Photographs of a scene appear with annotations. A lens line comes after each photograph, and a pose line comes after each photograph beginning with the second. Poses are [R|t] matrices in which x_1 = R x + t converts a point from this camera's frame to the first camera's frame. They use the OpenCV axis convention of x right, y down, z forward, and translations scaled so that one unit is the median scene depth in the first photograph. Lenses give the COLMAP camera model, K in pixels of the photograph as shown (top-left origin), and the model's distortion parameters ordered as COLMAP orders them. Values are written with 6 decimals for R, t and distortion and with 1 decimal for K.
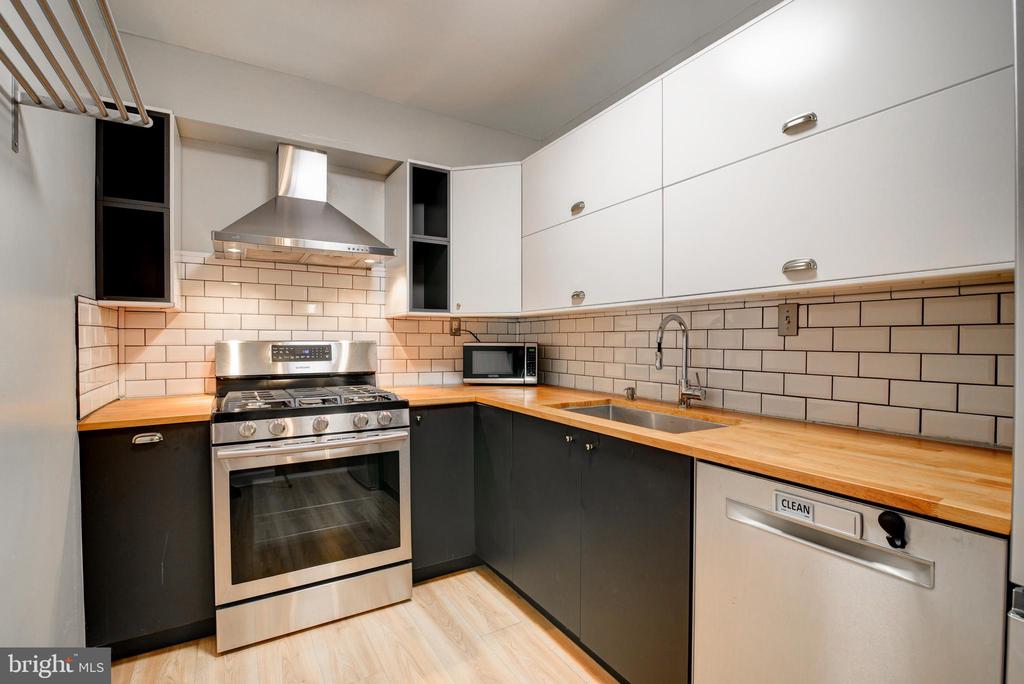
lens RADIAL K [[473.6, 0, 513.9], [0, 473.6, 348.7], [0, 0, 1]] dist [-0.016942, -0.000085]
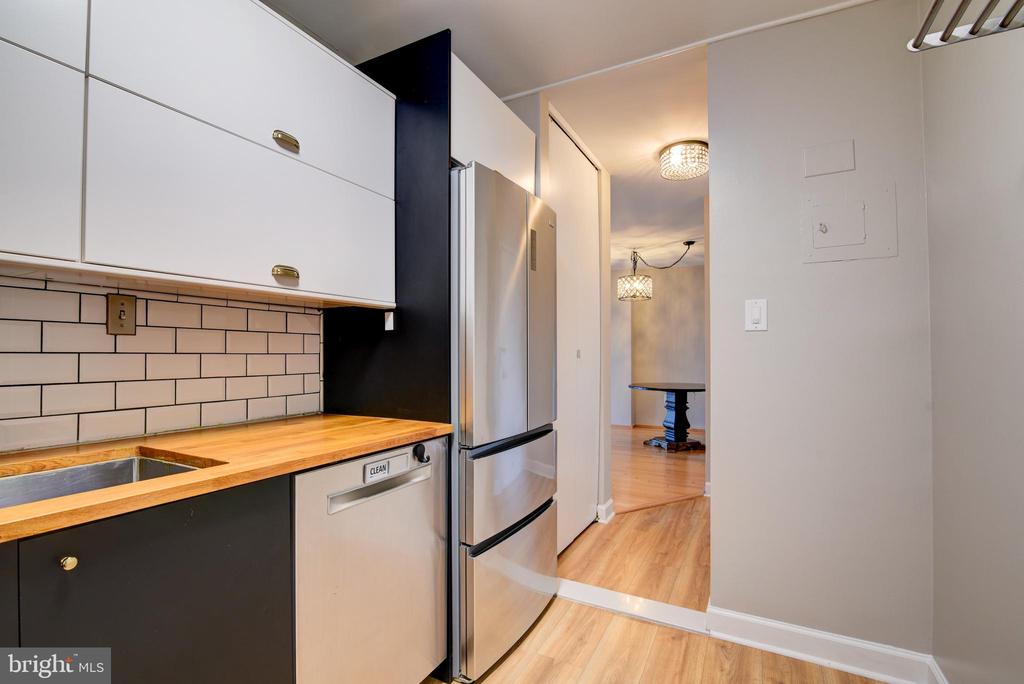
lens RADIAL K [[484.4, 0, 508.1], [0, 484.4, 347.5], [0, 0, 1]] dist [-0.000114, -0.000654]
pose [[-0.521755, 0.011081, 0.853023, -0.429556], [0.012493, 0.999908, -0.005348, 0.006162], [-0.853004, 0.007867, -0.521846, 0.815439]]
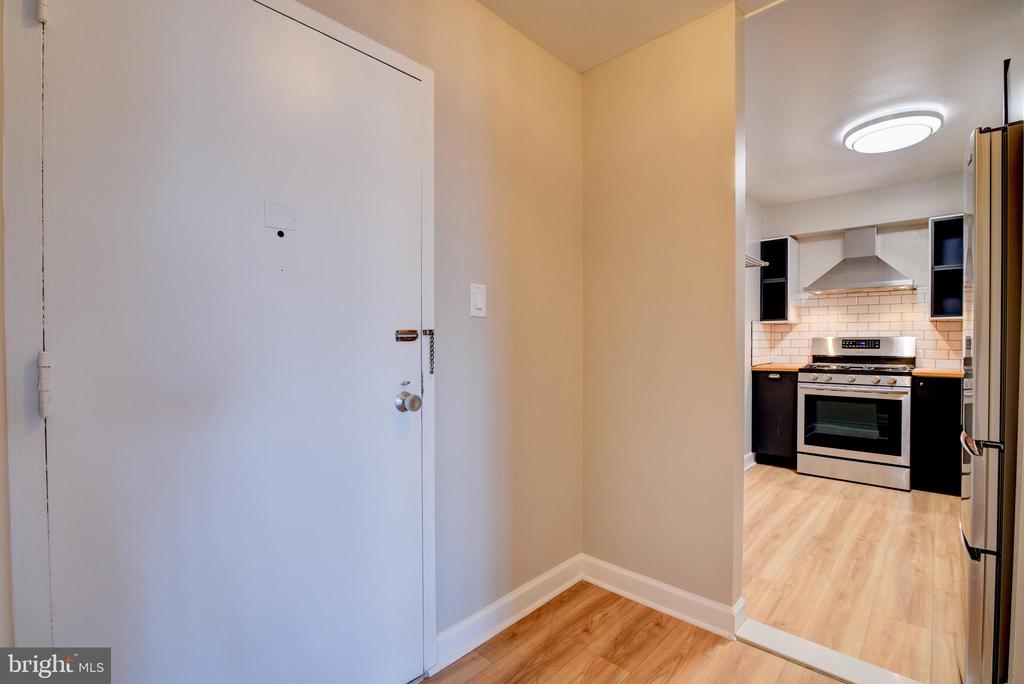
lens RADIAL K [[465.9, 0, 514.4], [0, 465.9, 350.3], [0, 0, 1]] dist [-0.016520, 0.000320]
pose [[0.272362, 0.017521, -0.962035, 1.157219], [-0.013508, 0.999805, 0.014384, 0.034722], [0.962100, 0.009078, 0.272545, -0.959874]]
